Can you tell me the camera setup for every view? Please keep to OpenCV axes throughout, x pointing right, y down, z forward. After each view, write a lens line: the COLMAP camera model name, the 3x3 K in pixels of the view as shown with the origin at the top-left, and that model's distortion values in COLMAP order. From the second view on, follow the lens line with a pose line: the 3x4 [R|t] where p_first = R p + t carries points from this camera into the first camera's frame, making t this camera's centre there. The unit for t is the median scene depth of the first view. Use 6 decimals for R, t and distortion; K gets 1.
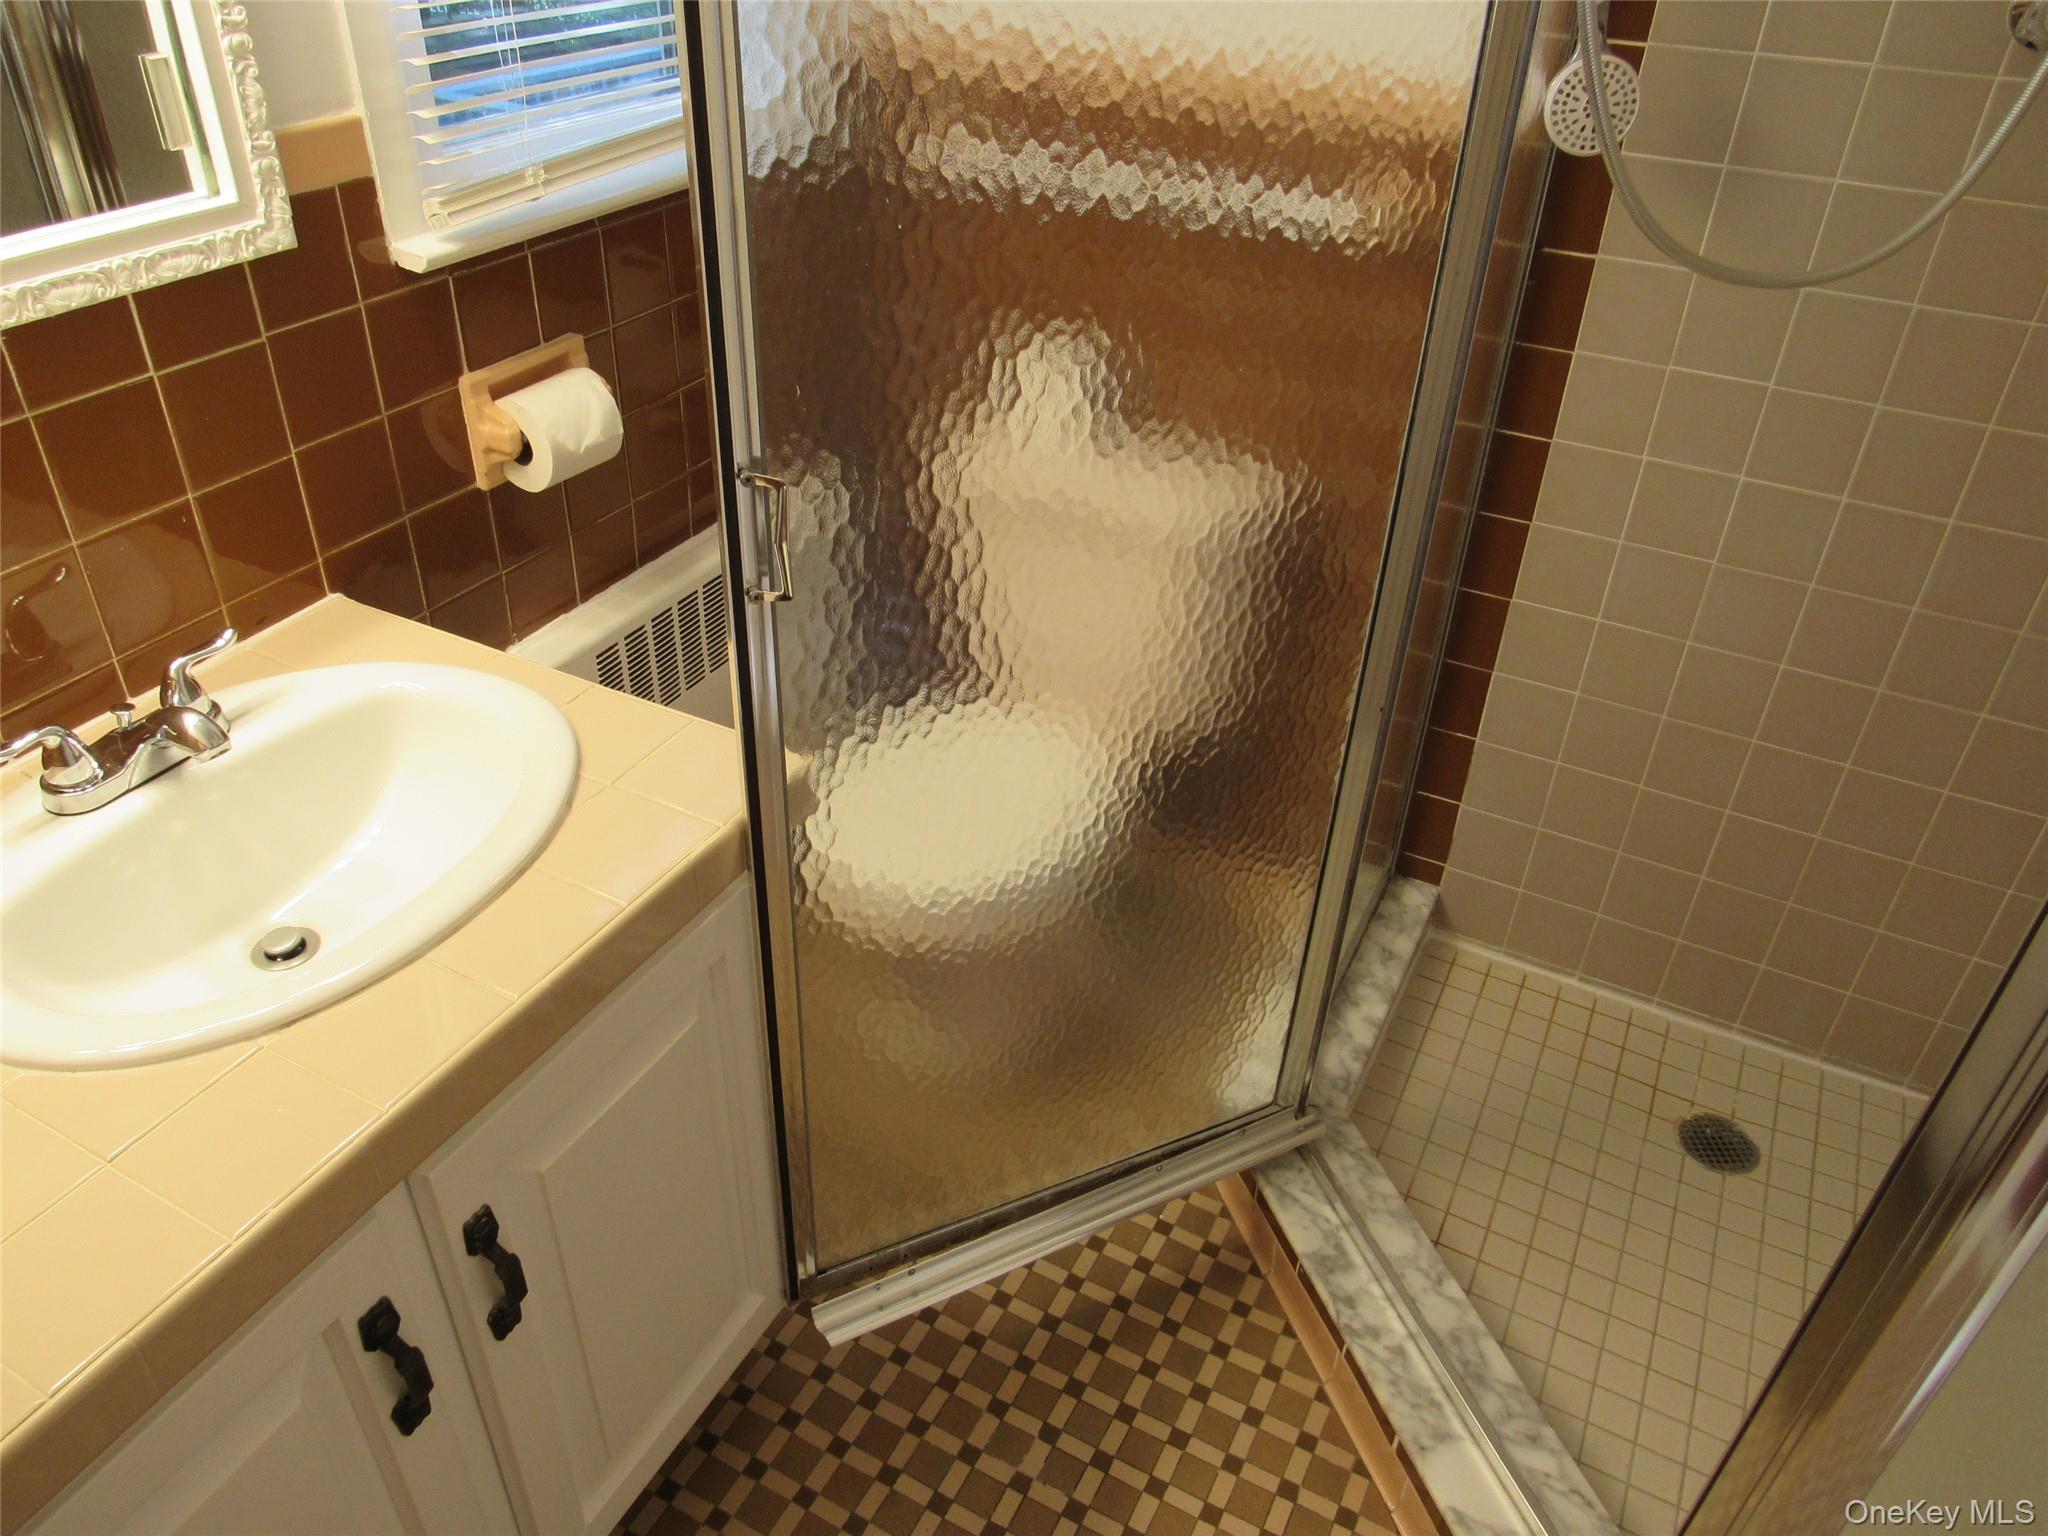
lens RADIAL K [[1453.3, 0, 1018.5], [0, 1453.3, 772.8], [0, 0, 1]] dist [-0.019837, -0.008610]
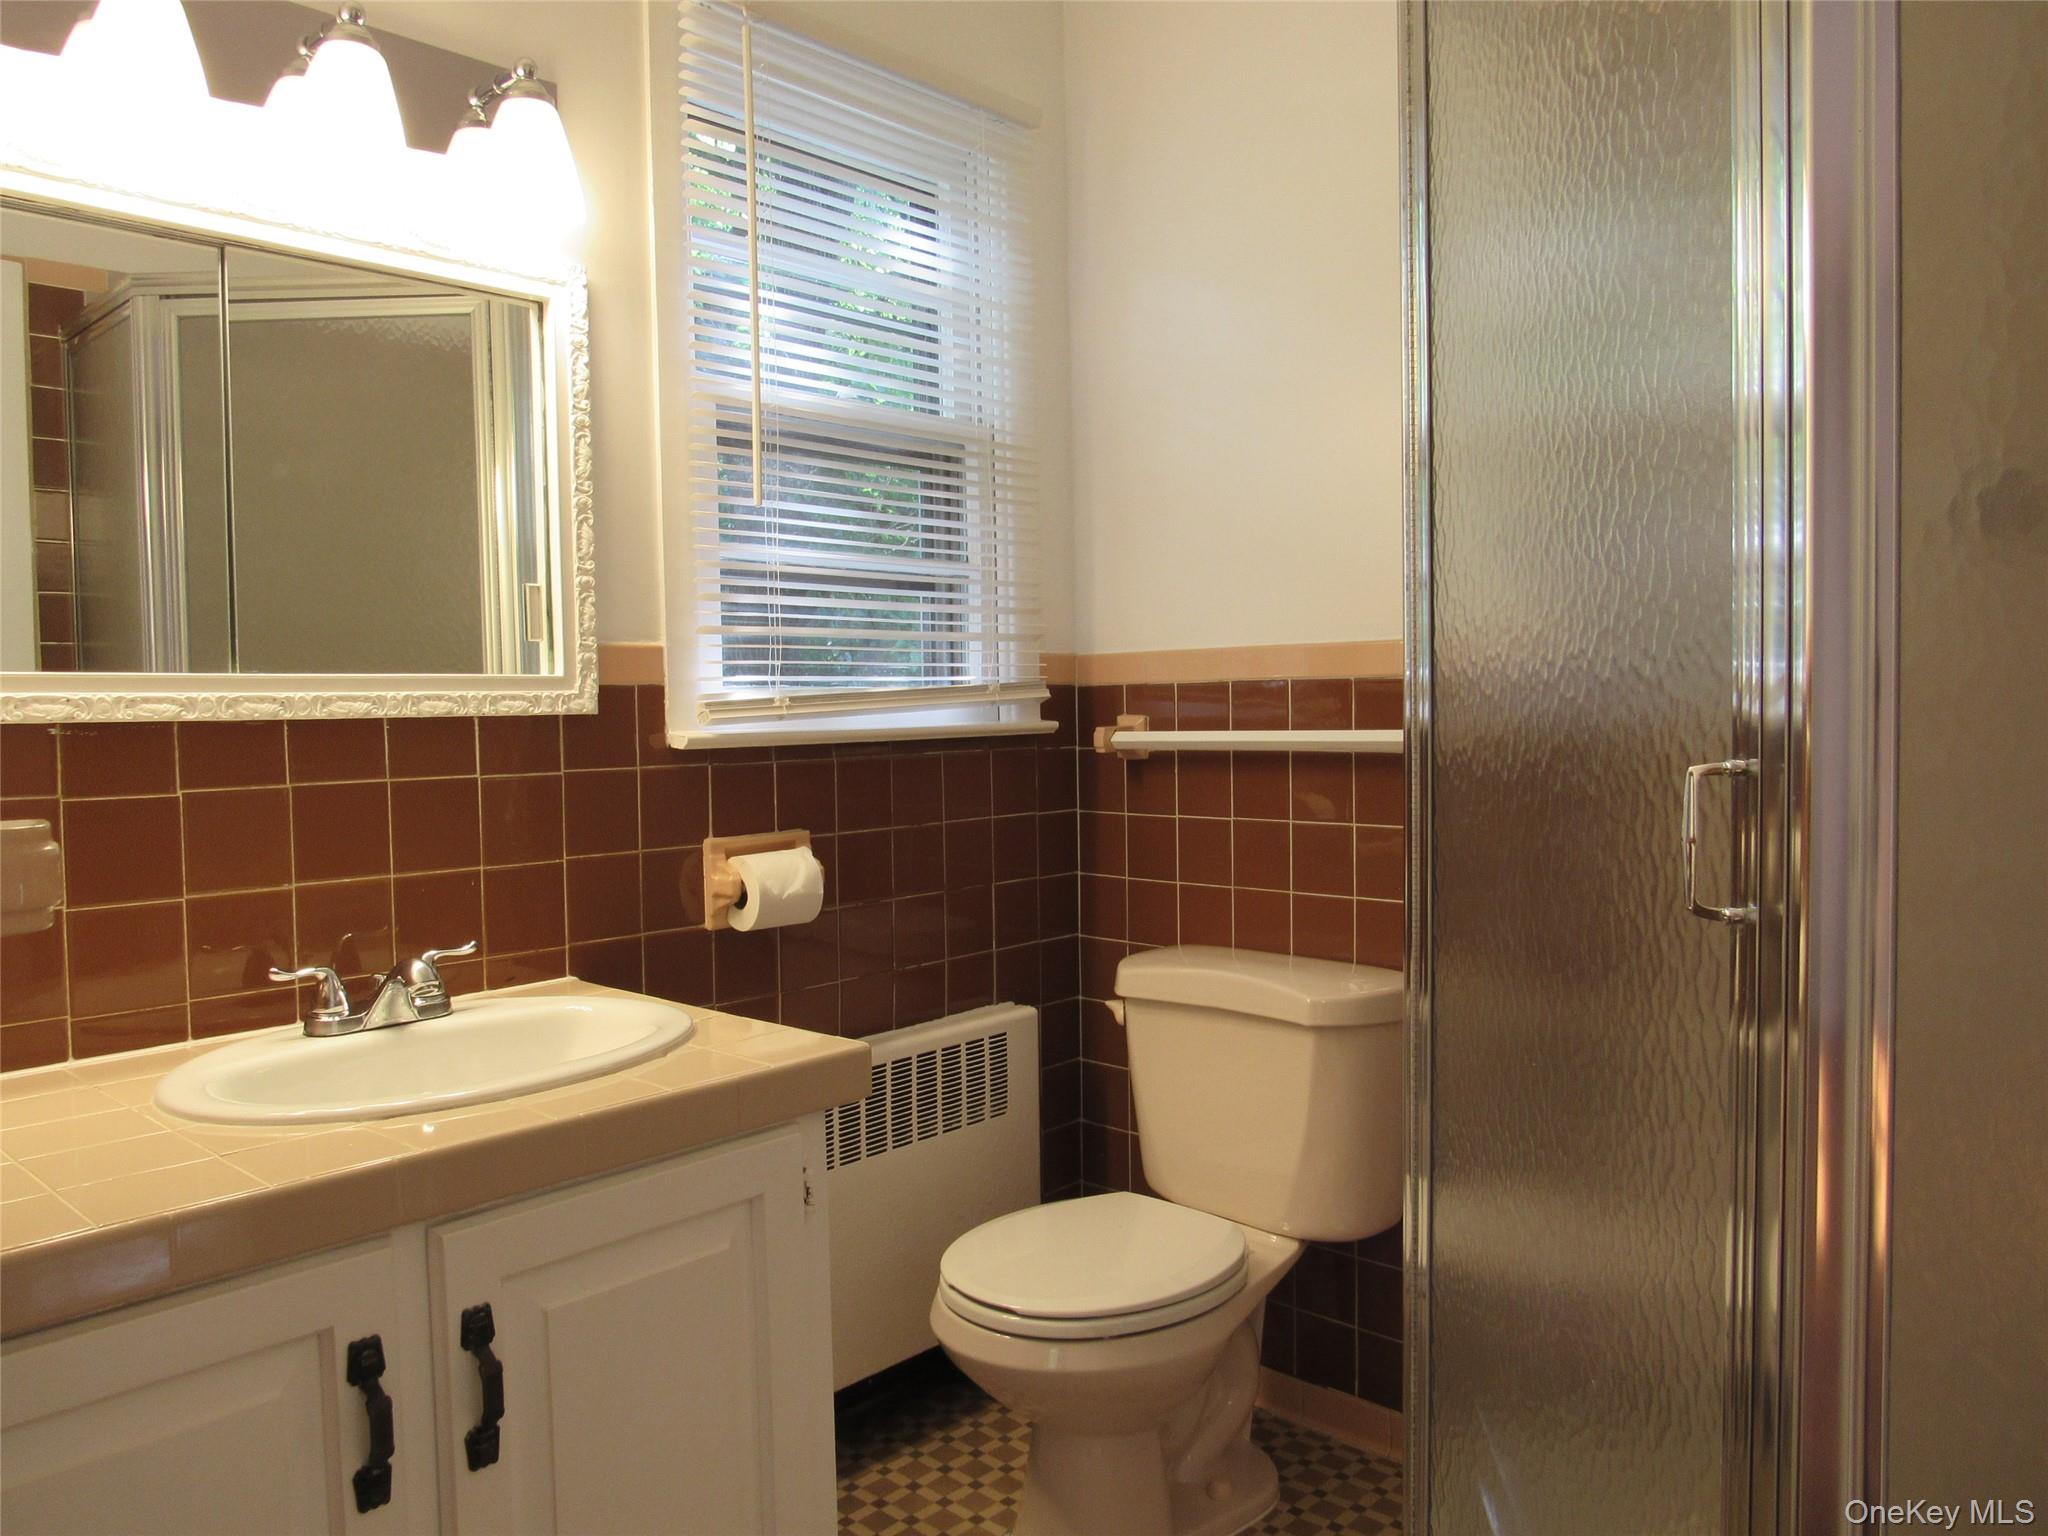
lens RADIAL K [[1453.3, 0, 1025.2], [0, 1453.3, 766.3], [0, 0, 1]] dist [-0.019837, -0.008610]
pose [[0.964959, -0.039879, -0.259354, 0.290504], [-0.105637, 0.845715, -0.523074, 0.399487], [0.240200, 0.532142, 0.811868, -0.047009]]
